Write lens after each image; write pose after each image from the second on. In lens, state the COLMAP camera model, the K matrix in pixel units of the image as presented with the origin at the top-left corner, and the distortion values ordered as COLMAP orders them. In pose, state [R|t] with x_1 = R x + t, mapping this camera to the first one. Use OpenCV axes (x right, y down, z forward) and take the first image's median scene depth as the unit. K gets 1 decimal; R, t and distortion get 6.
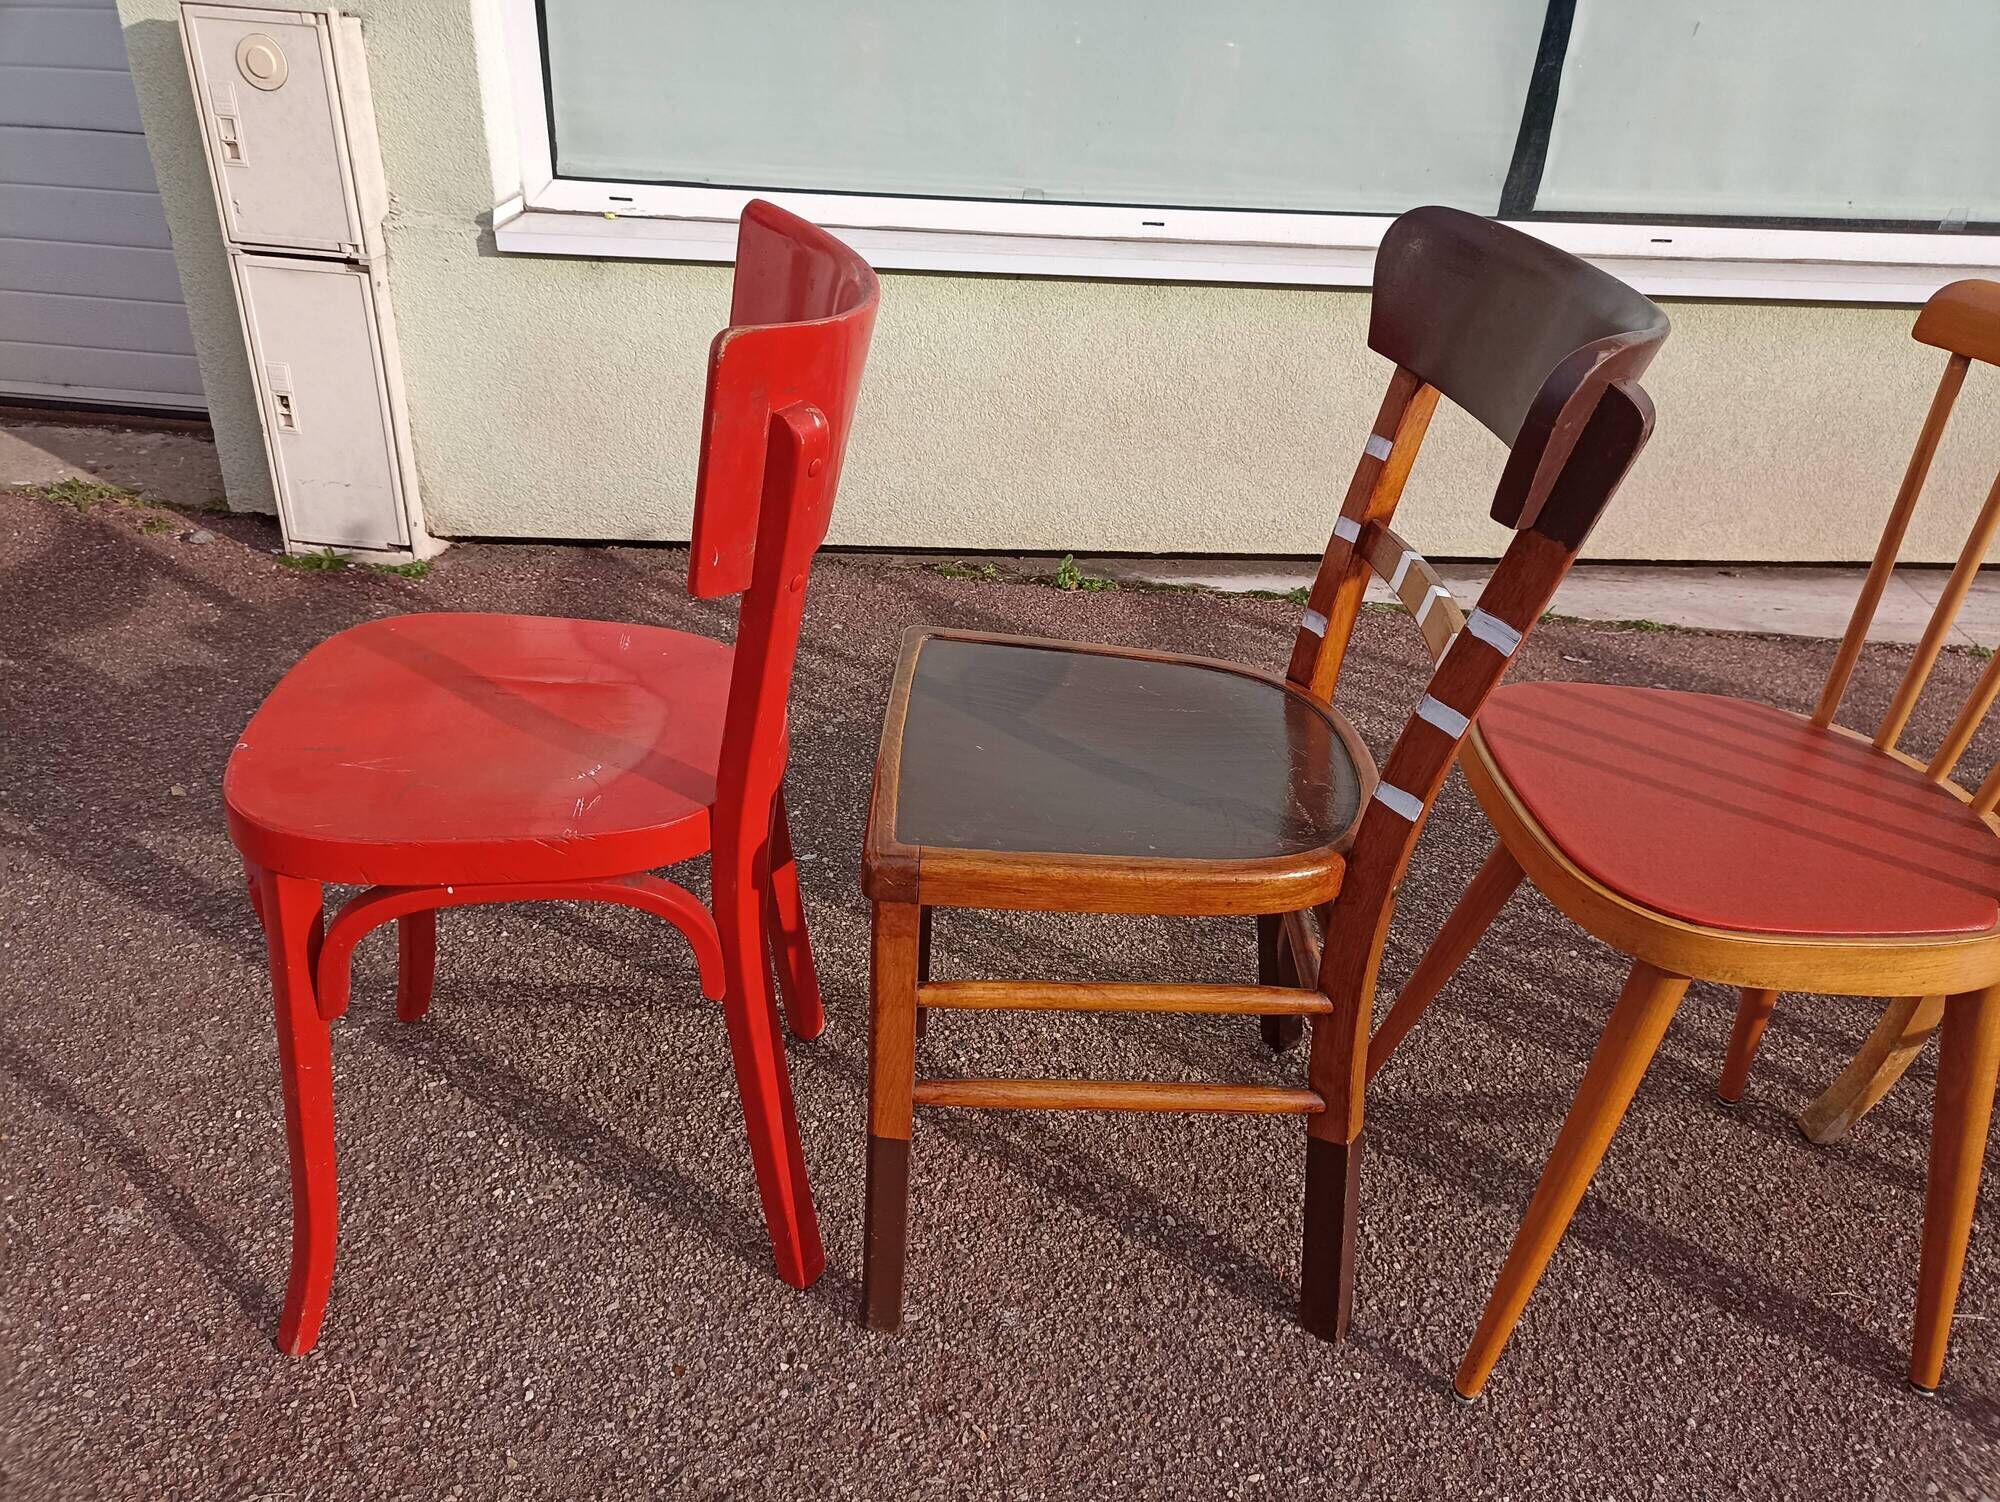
lens RADIAL K [[1490.1, 0, 995.2], [0, 1490.1, 761.6], [0, 0, 1]] dist [0.025462, -0.008560]
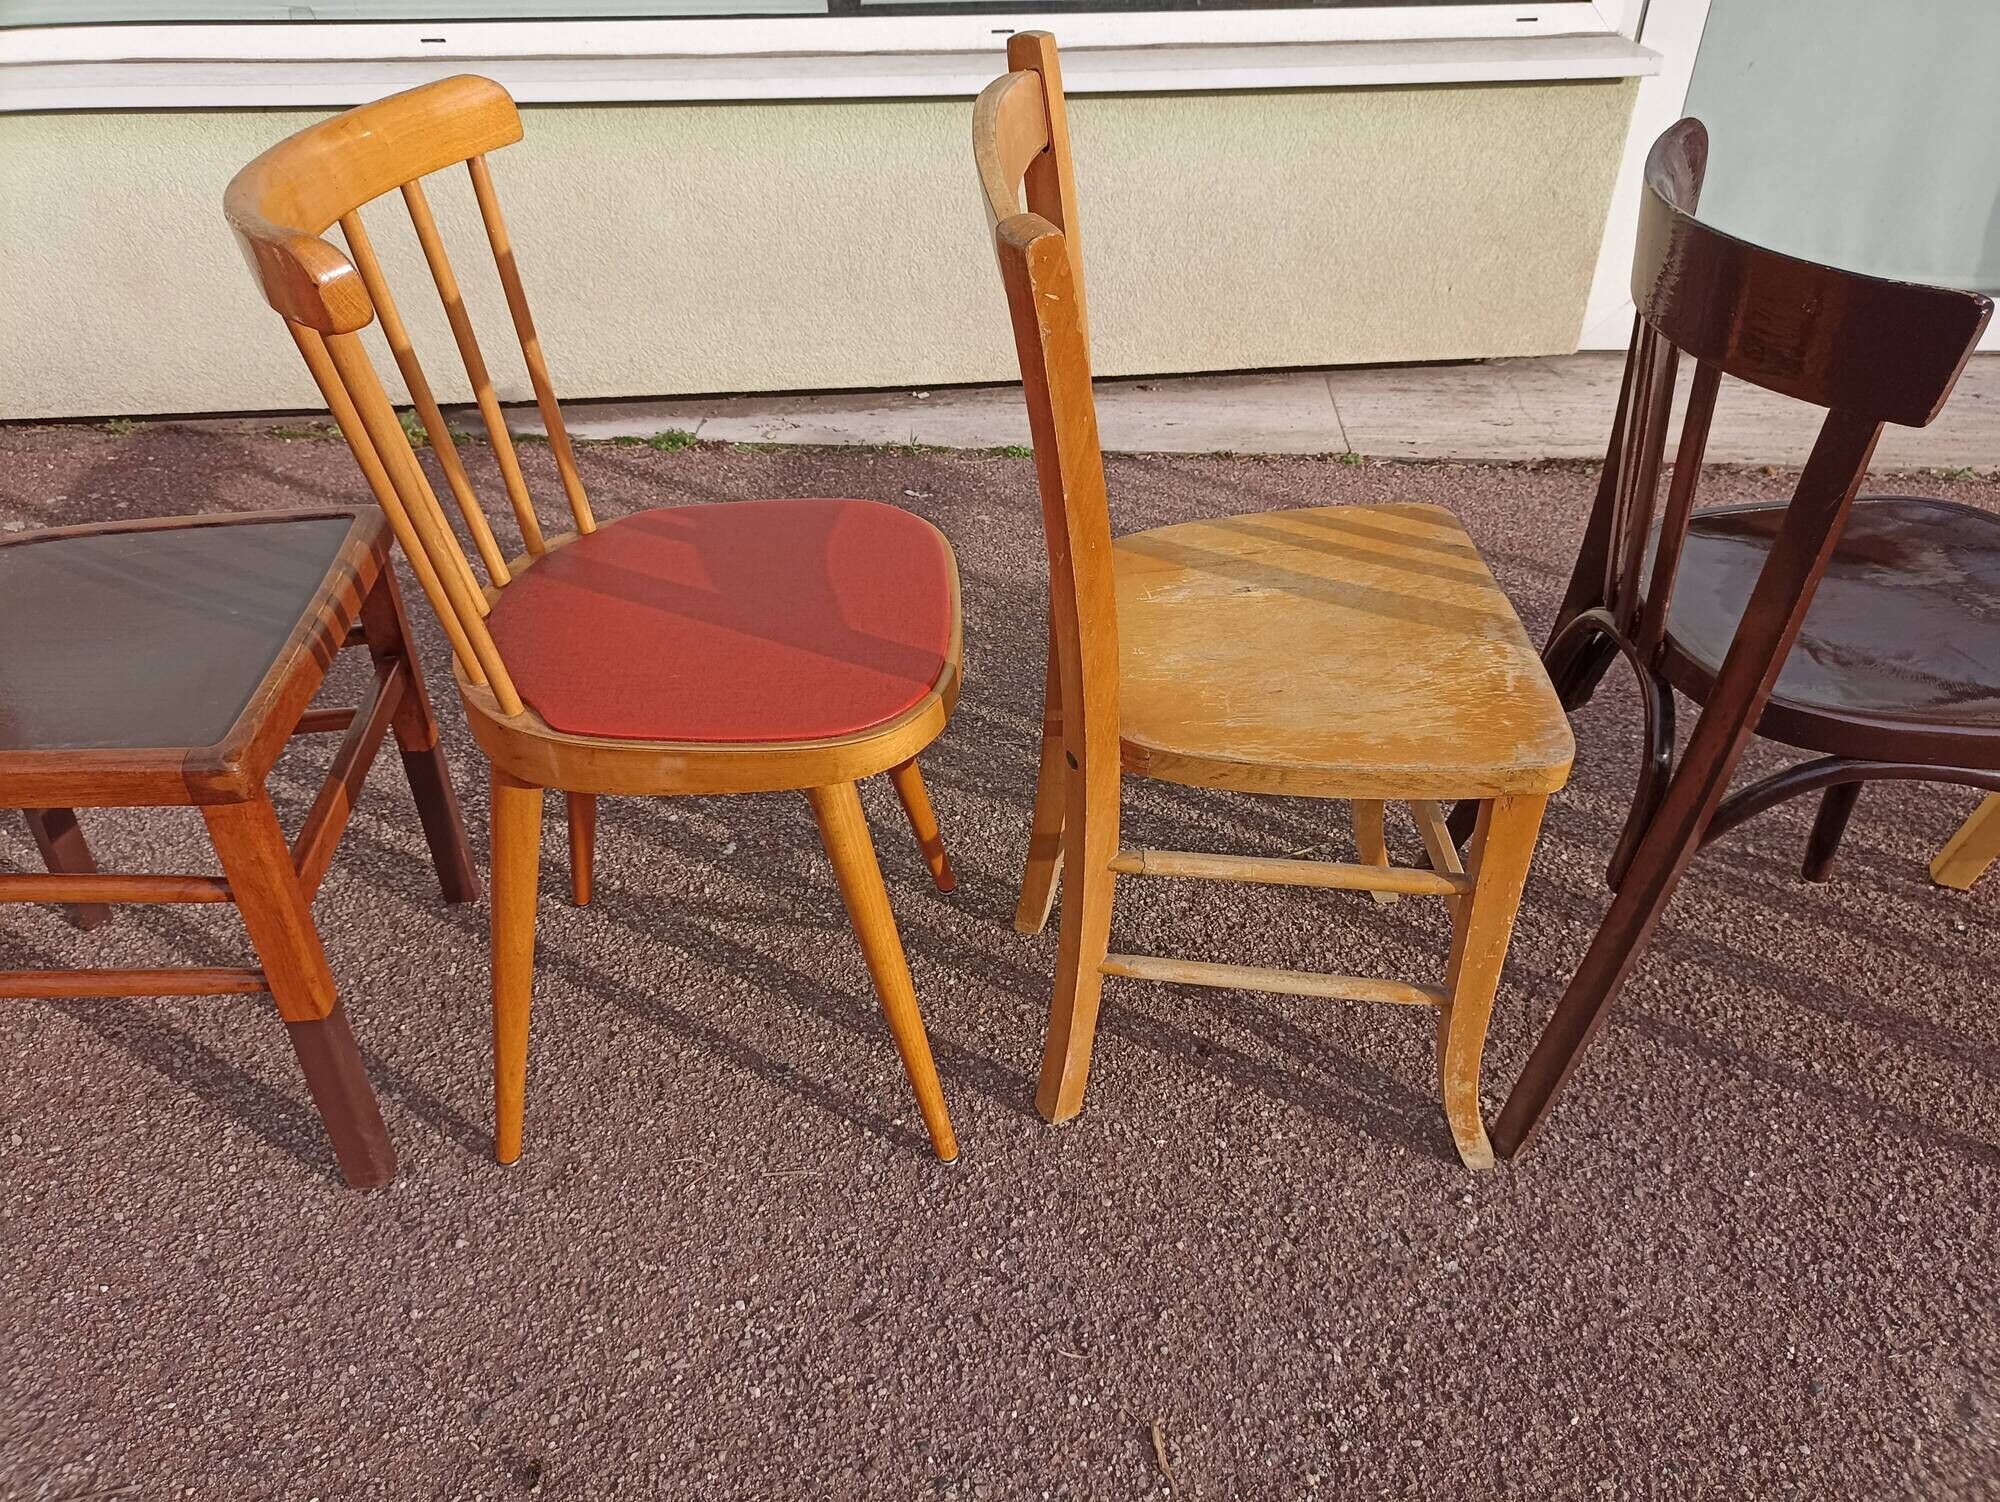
lens RADIAL K [[1498.9, 0, 1000.0], [0, 1498.9, 751.0], [0, 0, 1]] dist [0.028660, -0.015649]
pose [[0.997723, -0.065156, 0.017420, 0.749097], [0.062802, 0.991692, 0.112262, -0.014773], [-0.024590, -0.110912, 0.993526, 0.029685]]
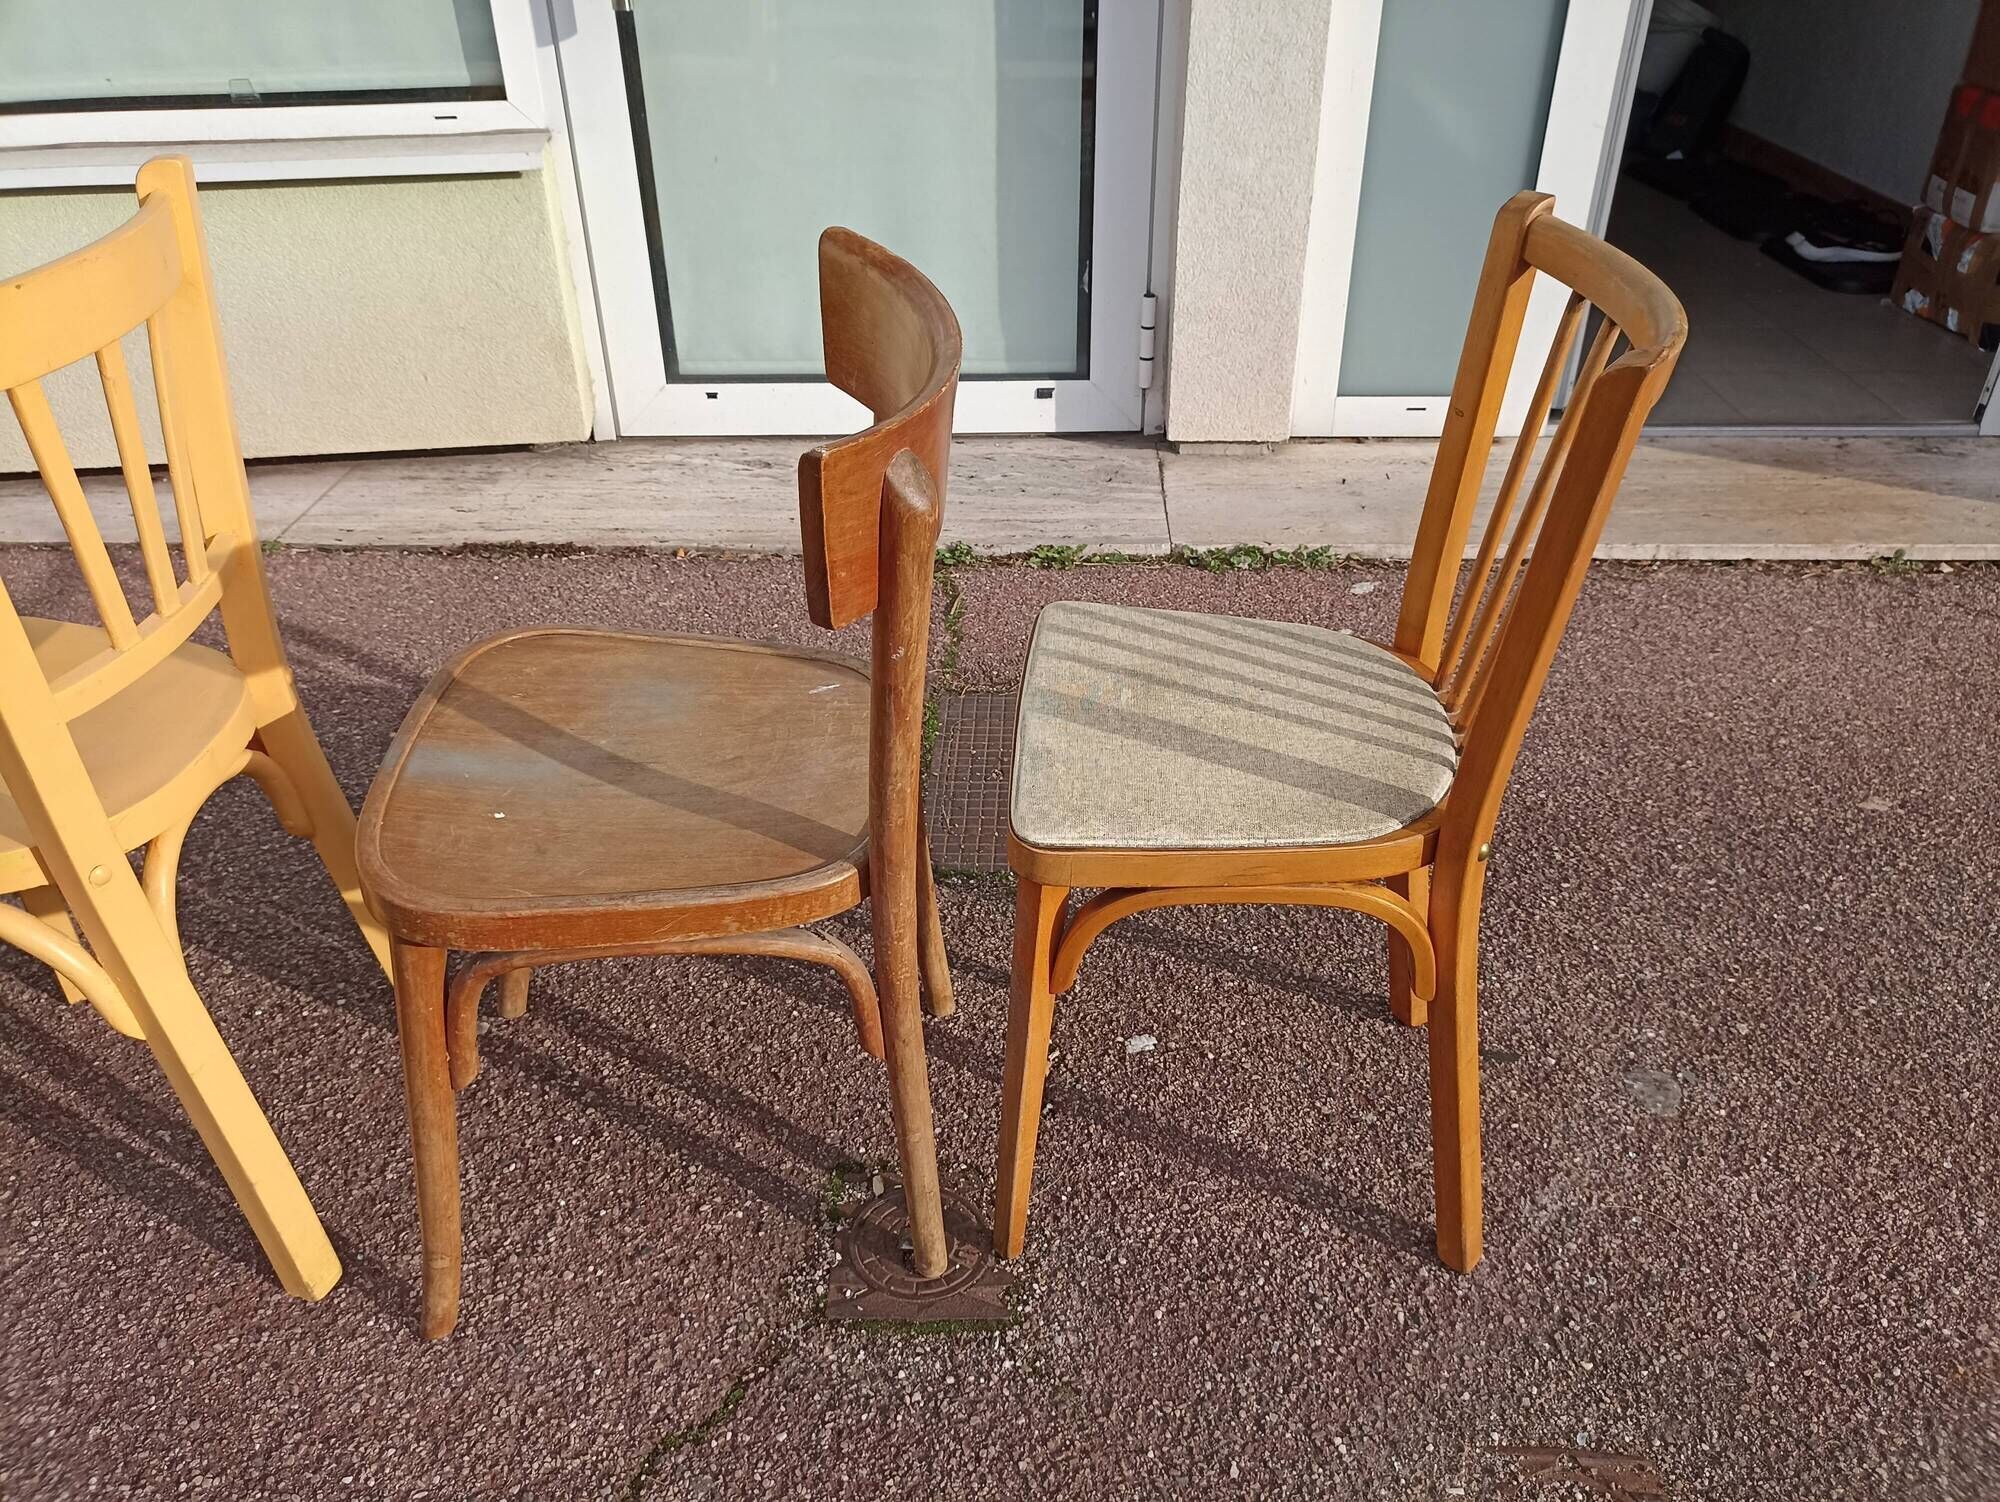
lens RADIAL K [[1493.7, 0, 995.8], [0, 1493.7, 763.1], [0, 0, 1]] dist [0.017160, -0.002130]
pose [[0.996522, -0.081427, 0.017726, 2.053471], [0.080184, 0.994840, 0.062156, 0.083408], [-0.022696, -0.060518, 0.997909, 0.017999]]
